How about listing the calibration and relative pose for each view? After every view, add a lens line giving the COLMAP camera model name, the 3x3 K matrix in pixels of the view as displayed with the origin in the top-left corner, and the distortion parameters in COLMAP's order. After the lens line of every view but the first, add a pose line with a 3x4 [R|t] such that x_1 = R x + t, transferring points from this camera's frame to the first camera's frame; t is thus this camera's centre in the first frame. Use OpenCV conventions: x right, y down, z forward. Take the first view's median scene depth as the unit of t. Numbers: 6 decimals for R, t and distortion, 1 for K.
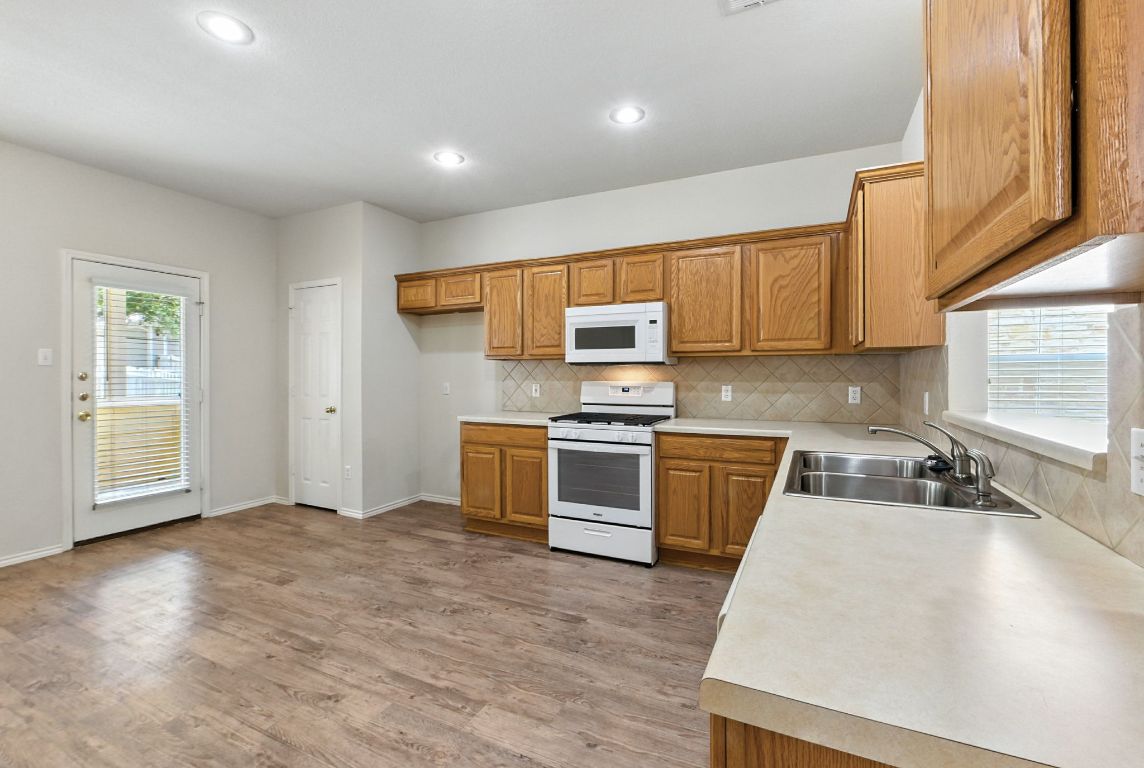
lens RADIAL K [[489.6, 0, 580.1], [0, 489.6, 377.0], [0, 0, 1]] dist [-0.013582, 0.001989]
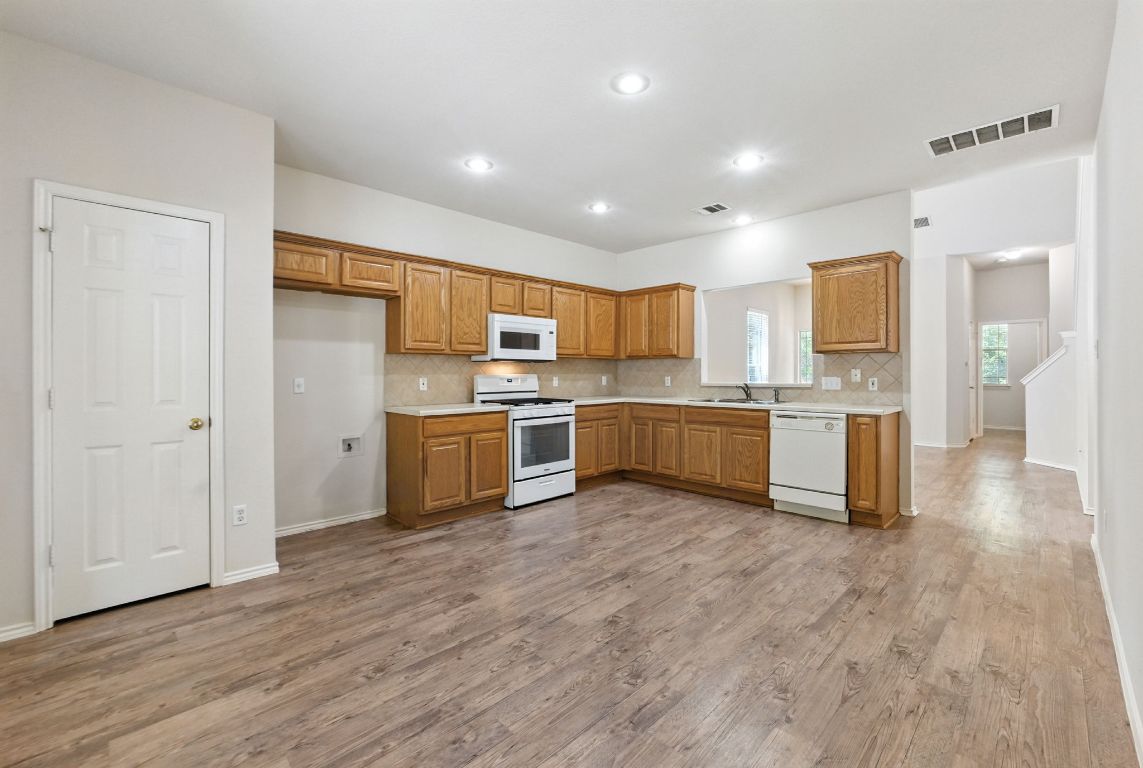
lens RADIAL K [[489.2, 0, 581.6], [0, 489.2, 375.7], [0, 0, 1]] dist [-0.013582, 0.001989]
pose [[0.320982, -0.006724, 0.947061, -1.189595], [0.005831, 0.999970, 0.005123, 0.008061], [-0.947067, 0.003878, 0.321012, 0.441687]]
